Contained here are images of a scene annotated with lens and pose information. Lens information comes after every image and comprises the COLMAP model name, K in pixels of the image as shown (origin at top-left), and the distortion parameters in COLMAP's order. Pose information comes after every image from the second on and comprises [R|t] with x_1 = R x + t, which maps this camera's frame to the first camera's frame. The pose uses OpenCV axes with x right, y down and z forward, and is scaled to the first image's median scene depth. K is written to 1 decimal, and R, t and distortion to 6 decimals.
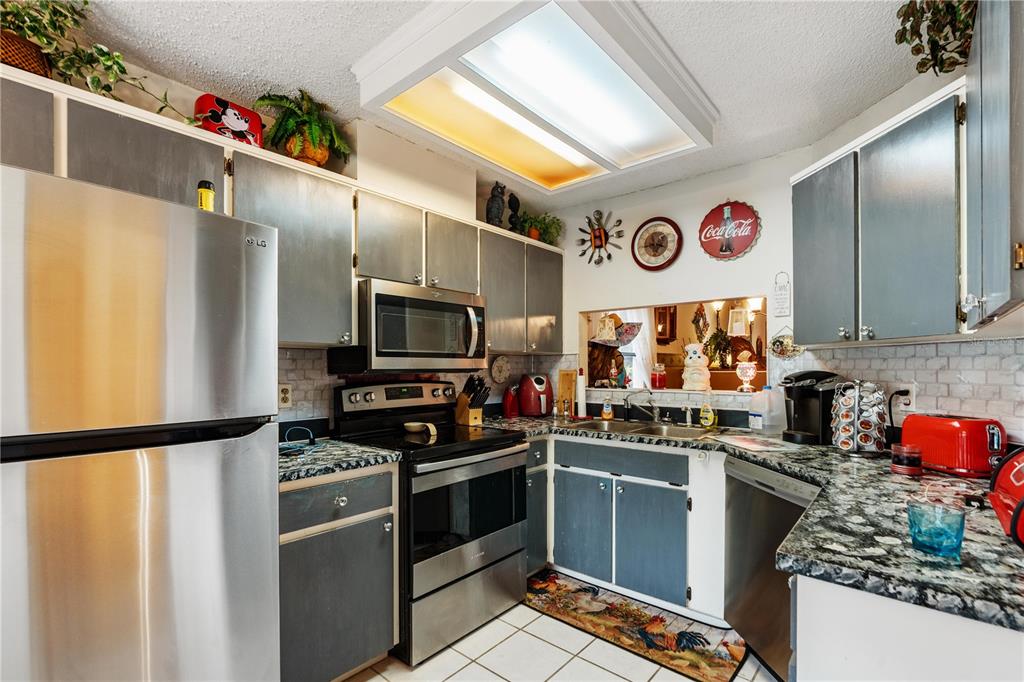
lens RADIAL K [[459.0, 0, 505.6], [0, 459.0, 367.5], [0, 0, 1]] dist [-0.010539, 0.002361]
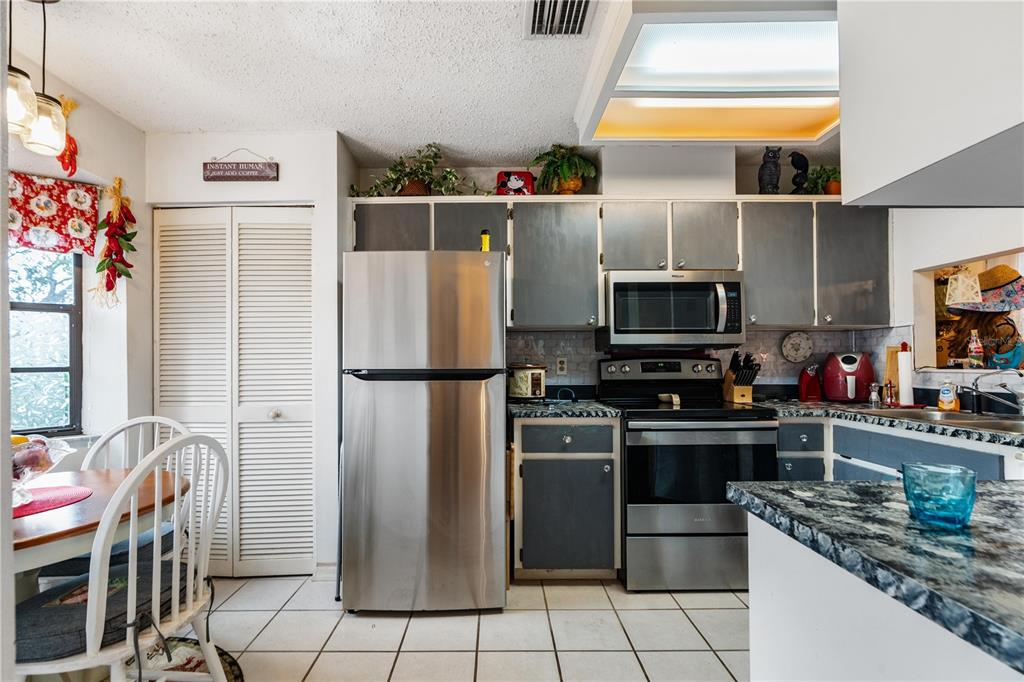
lens RADIAL K [[459.0, 0, 500.1], [0, 459.0, 355.4], [0, 0, 1]] dist [-0.010539, 0.002361]
pose [[0.665941, -0.010930, -0.745924, 0.376502], [0.001842, 0.999914, -0.013007, 0.042823], [0.746002, 0.007288, 0.665904, -0.041943]]
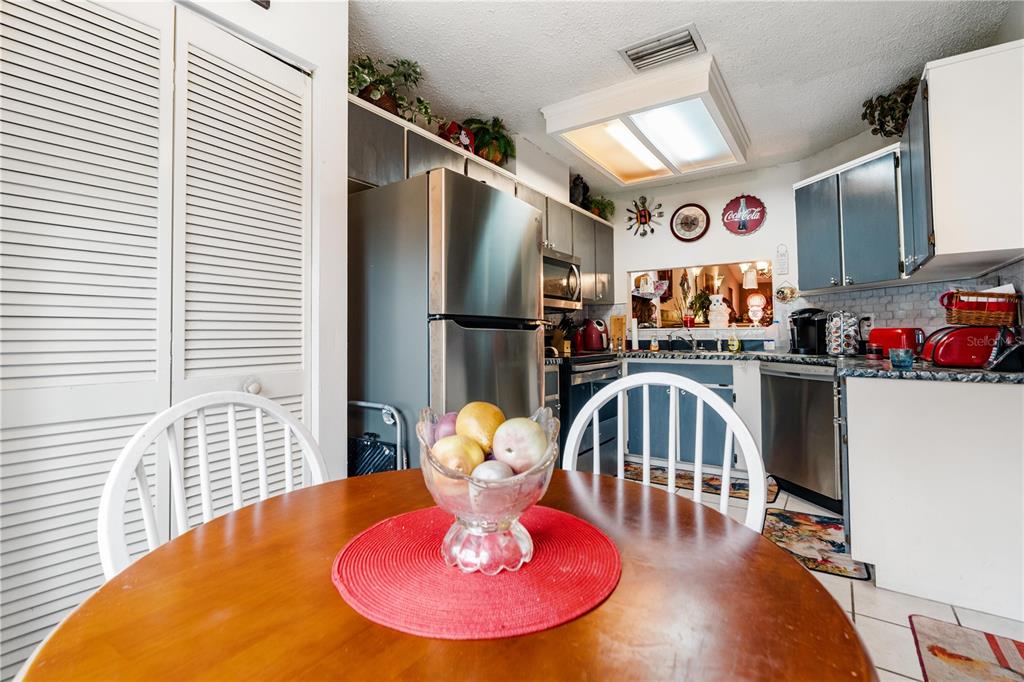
lens RADIAL K [[459.0, 0, 511.6], [0, 459.0, 315.6], [0, 0, 1]] dist [-0.010539, 0.002361]
pose [[0.993948, 0.003240, 0.109808, -0.442388], [0.001472, 0.999082, -0.042808, 0.086323], [-0.109846, 0.042711, 0.993031, -0.375838]]
